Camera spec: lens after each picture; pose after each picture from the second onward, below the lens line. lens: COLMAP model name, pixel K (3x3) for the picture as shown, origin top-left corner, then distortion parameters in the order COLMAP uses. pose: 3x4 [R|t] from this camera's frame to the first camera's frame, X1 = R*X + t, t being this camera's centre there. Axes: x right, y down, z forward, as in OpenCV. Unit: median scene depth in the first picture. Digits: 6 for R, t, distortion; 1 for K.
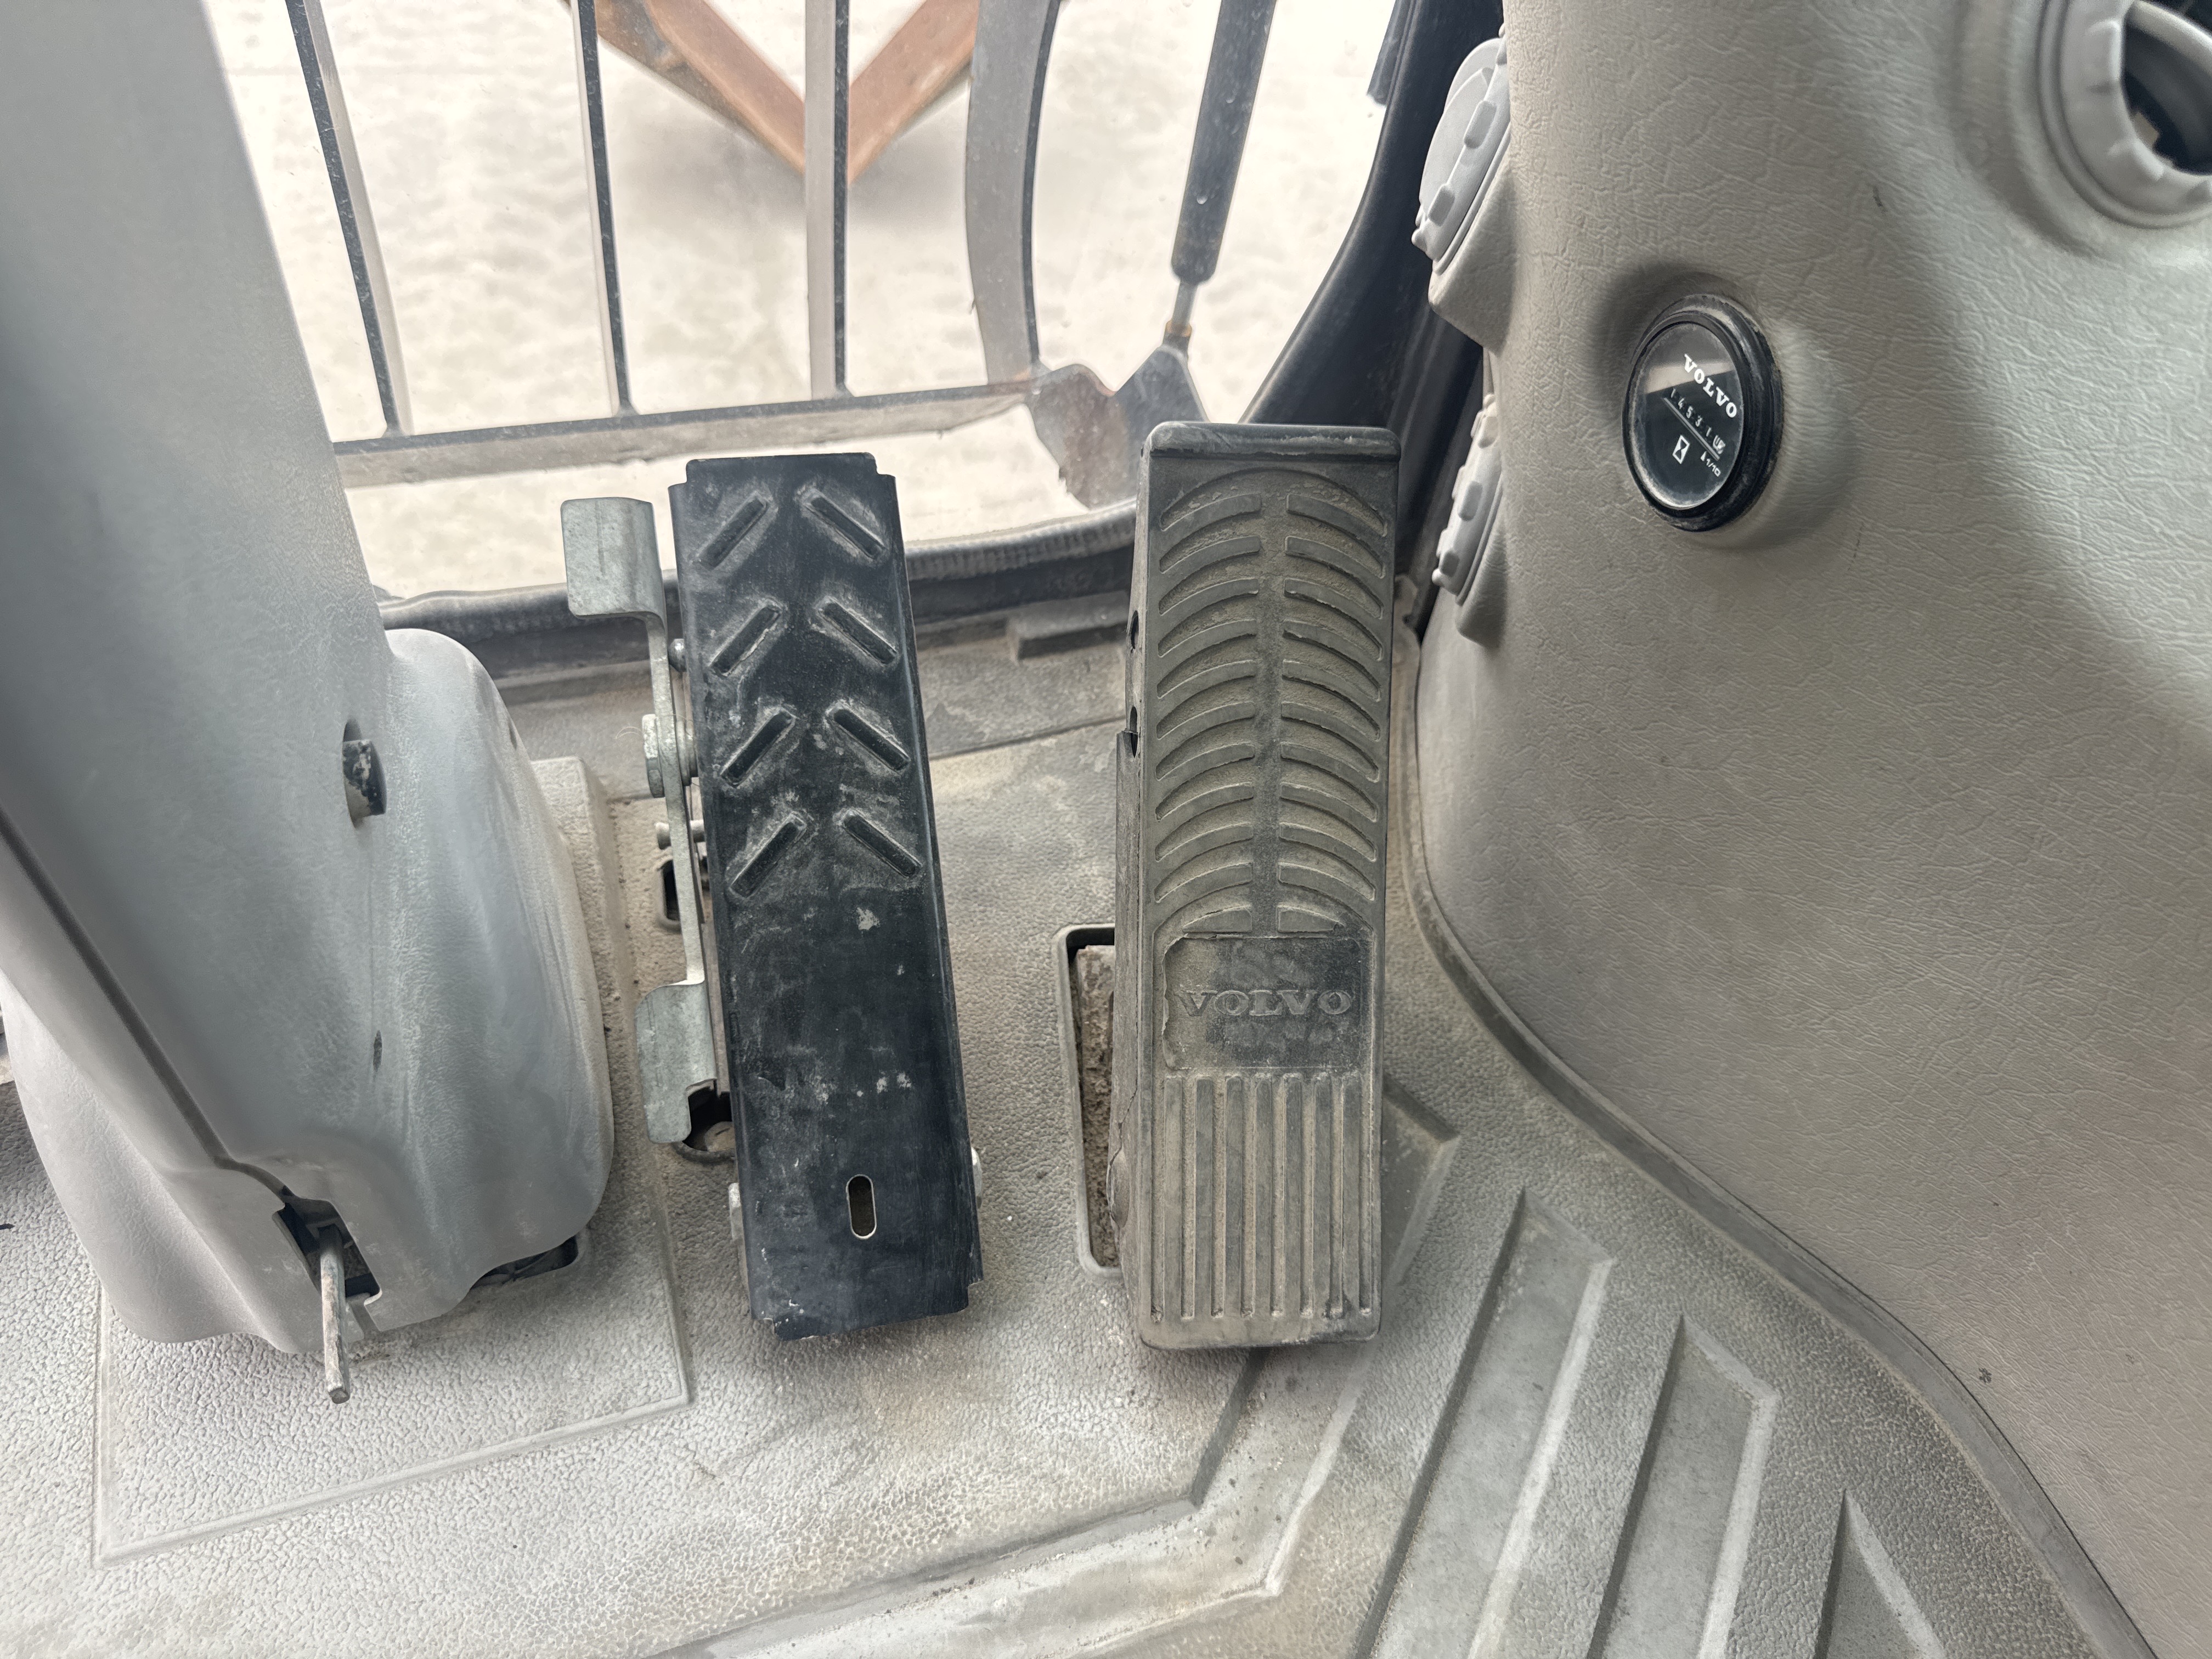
lens RADIAL K [[1639.7, 0, 1106.0], [0, 1639.7, 829.5], [0, 0, 1]] dist [0.025245, -0.063139]
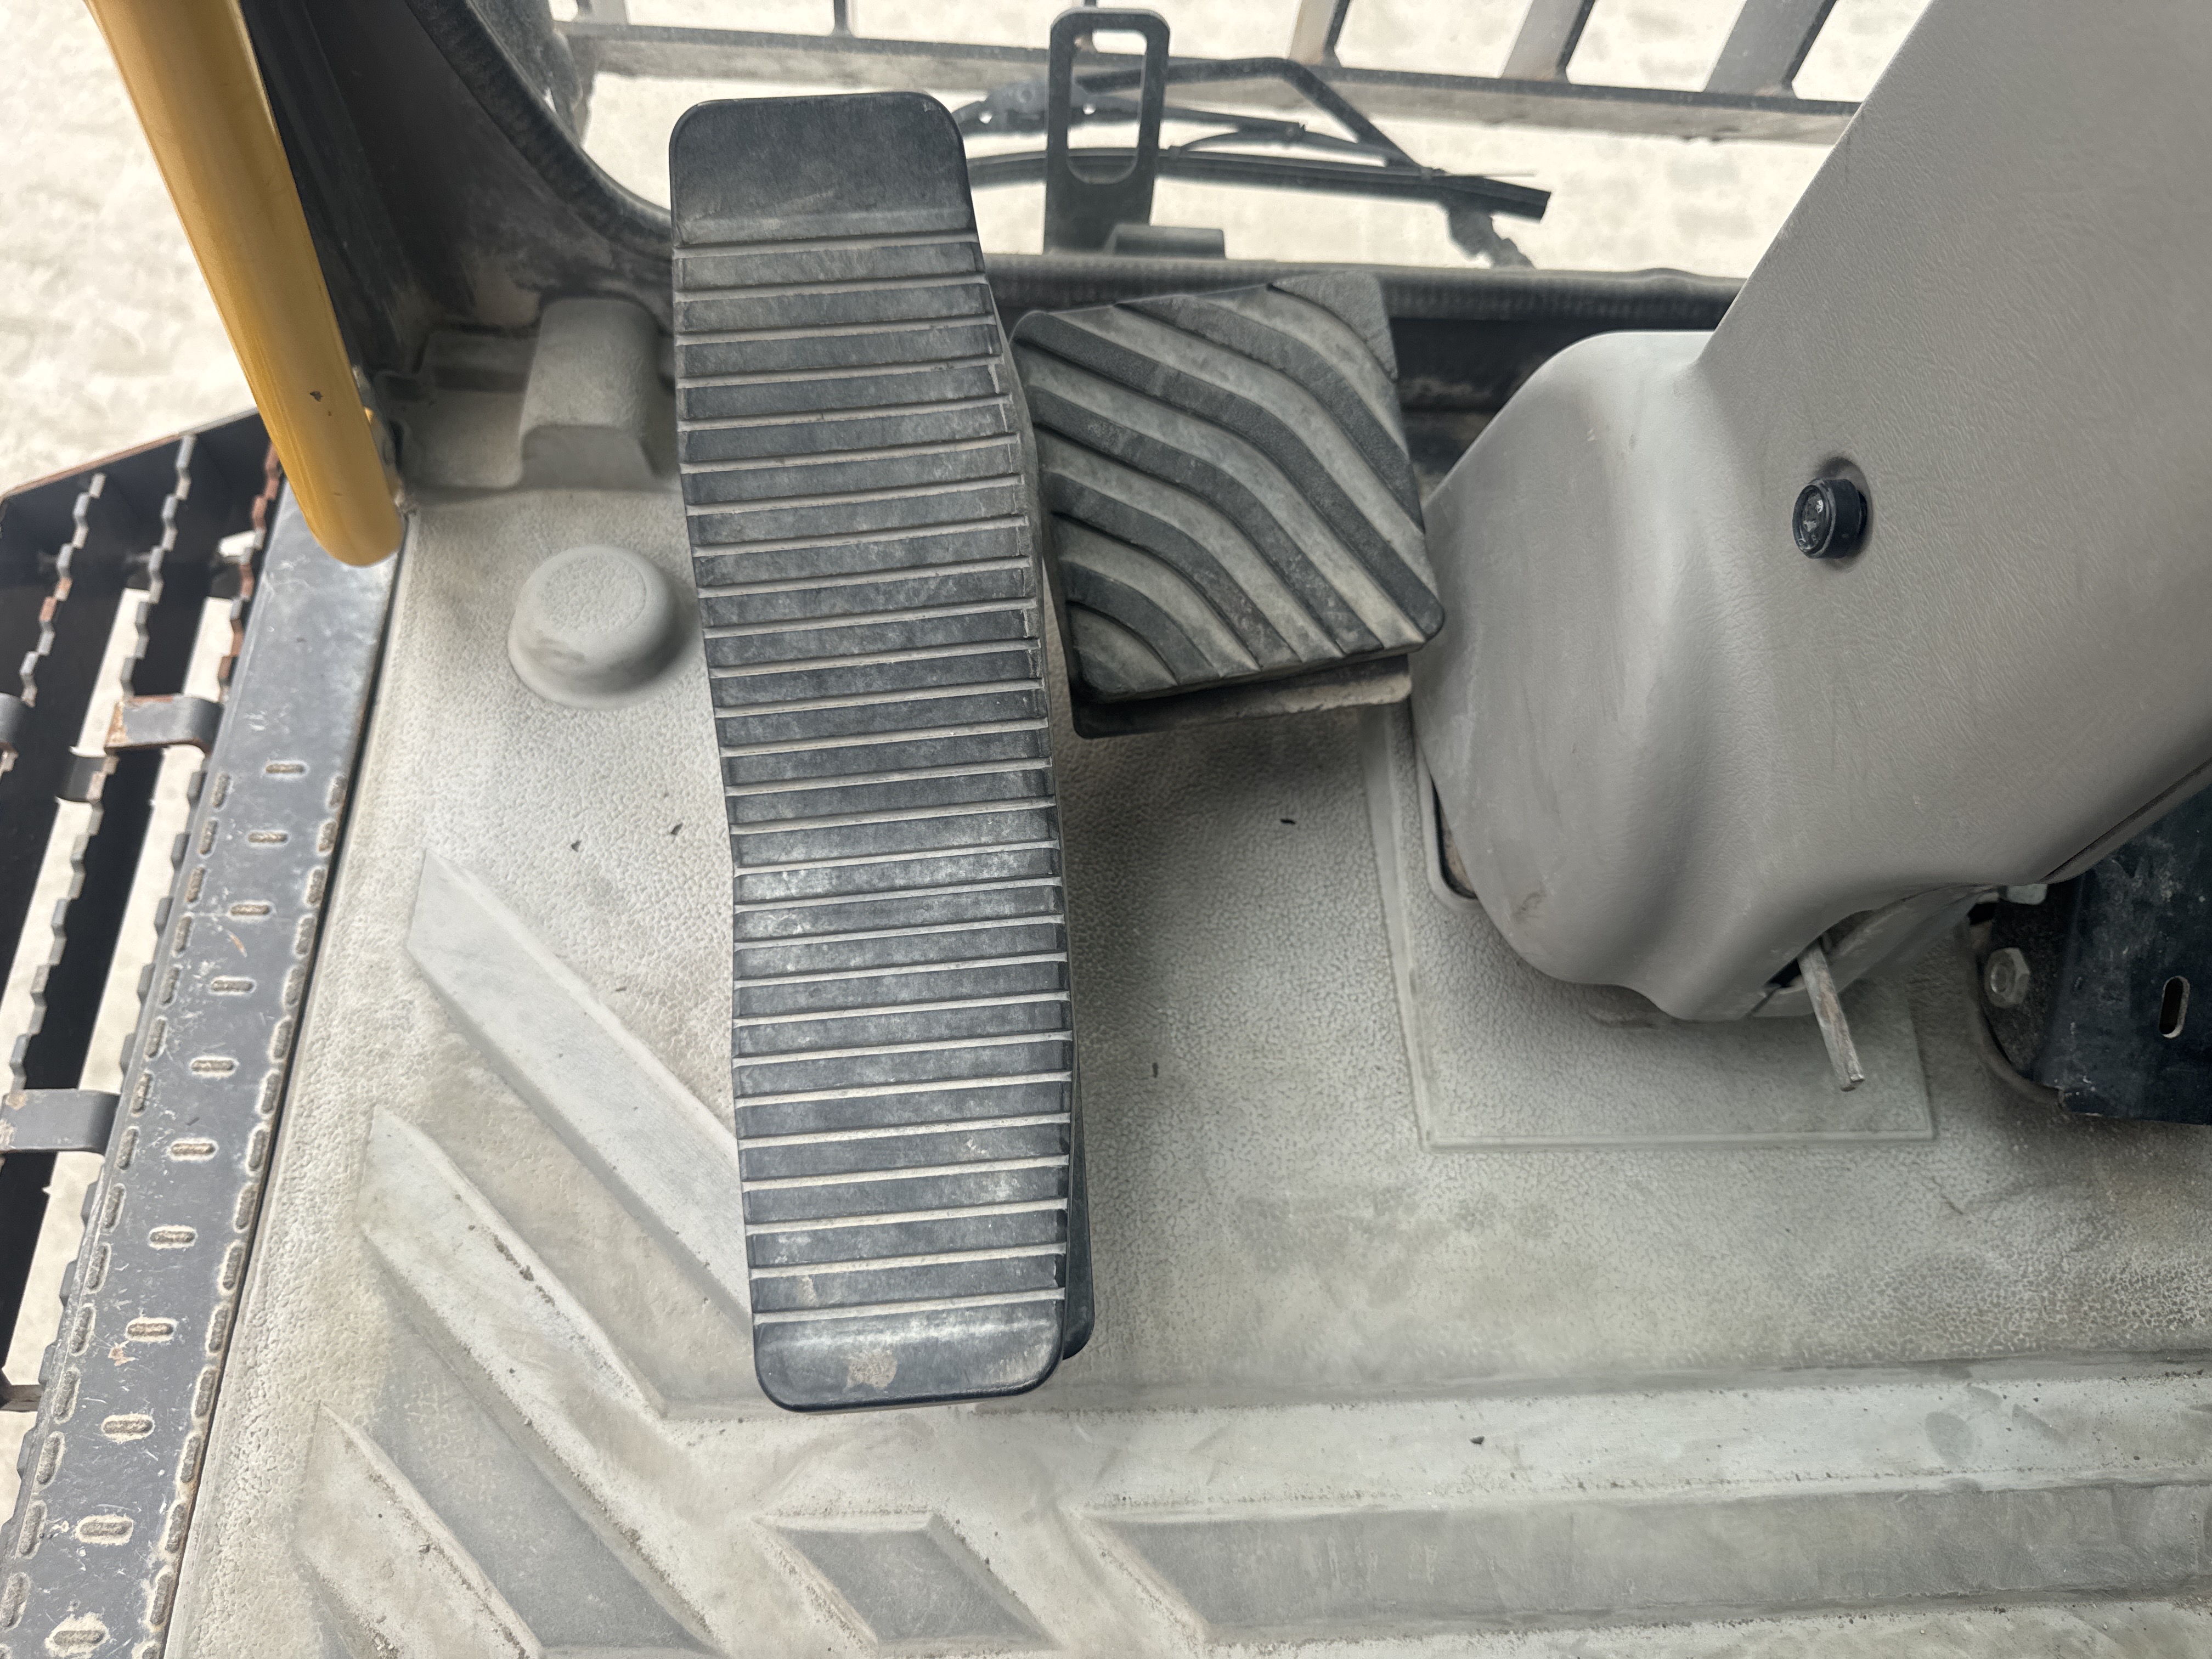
lens RADIAL K [[1620.5, 0, 1106.0], [0, 1620.5, 829.5], [0, 0, 1]] dist [0.031962, -0.093234]
pose [[0.957296, 0.235667, -0.167467, -0.622896], [-0.197200, 0.955850, 0.217859, 0.039113], [0.211416, -0.175532, 0.961505, -0.067070]]
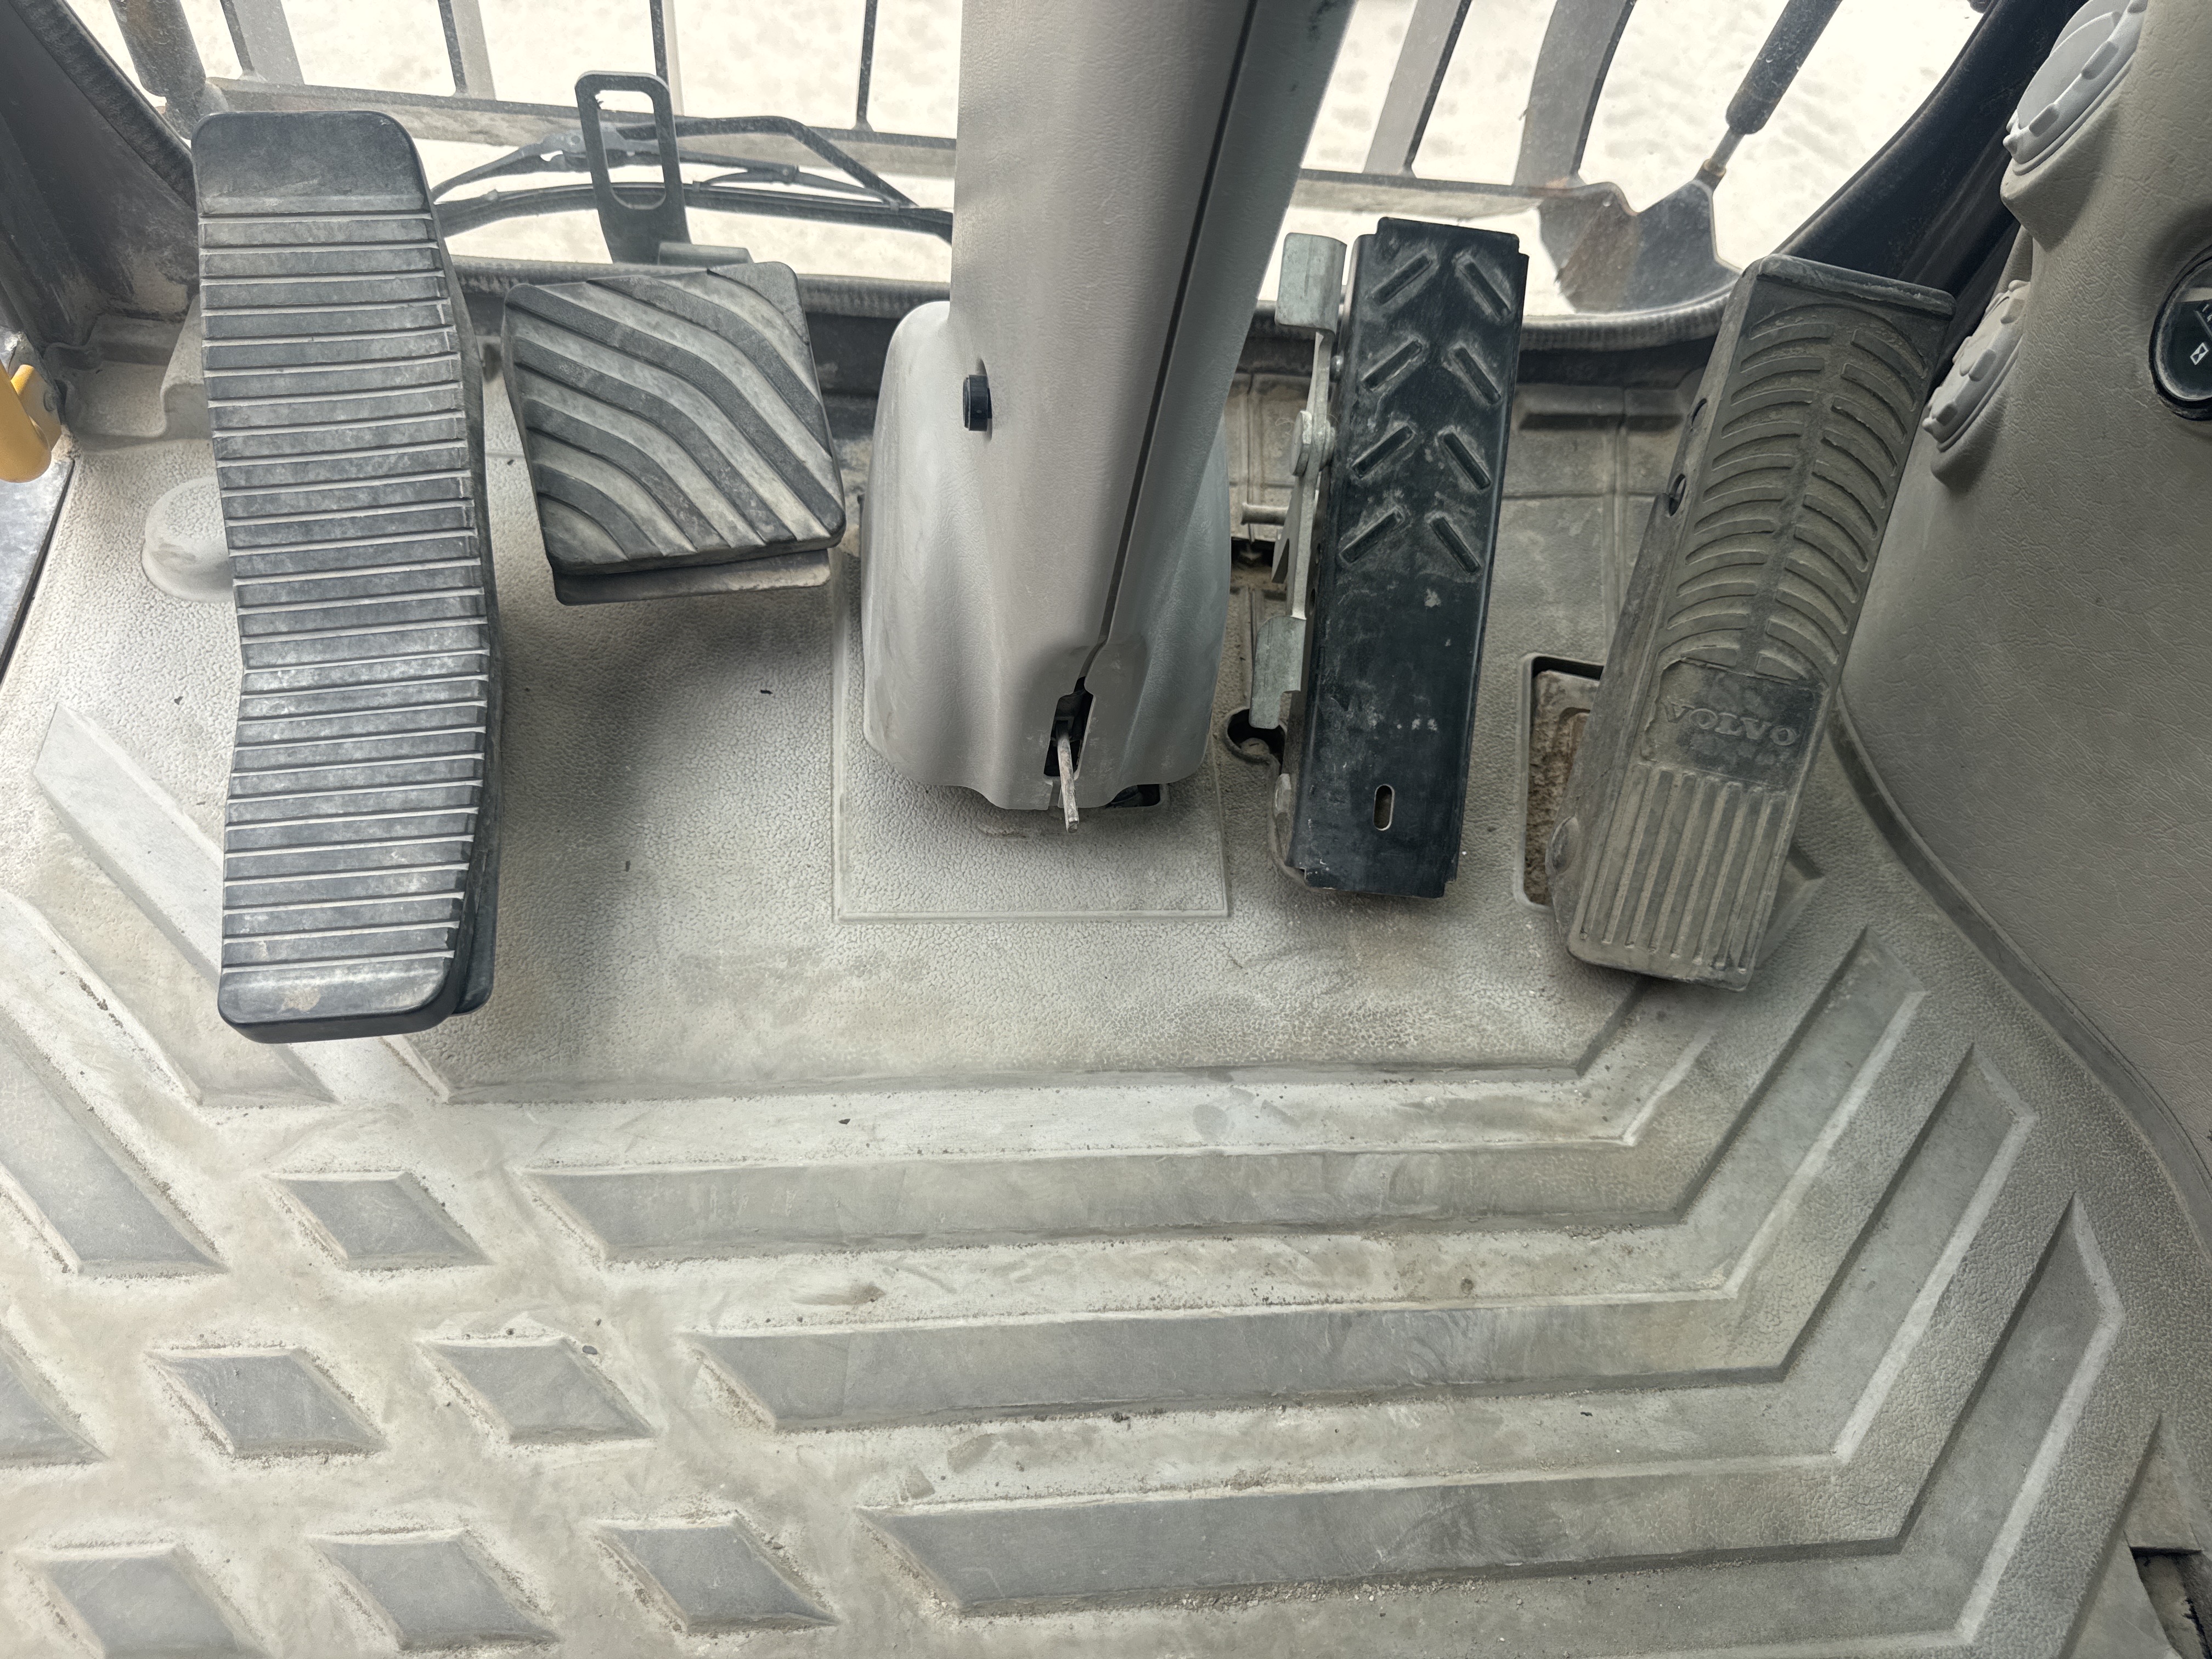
lens RADIAL K [[1555.3, 0, 1095.0], [0, 1555.3, 837.1], [0, 0, 1]] dist [0.031191, -0.058712]
pose [[0.967745, 0.223204, -0.116834, -0.222253], [-0.204234, 0.966587, 0.154916, 0.102542], [0.147508, -0.126058, 0.980995, -0.291788]]
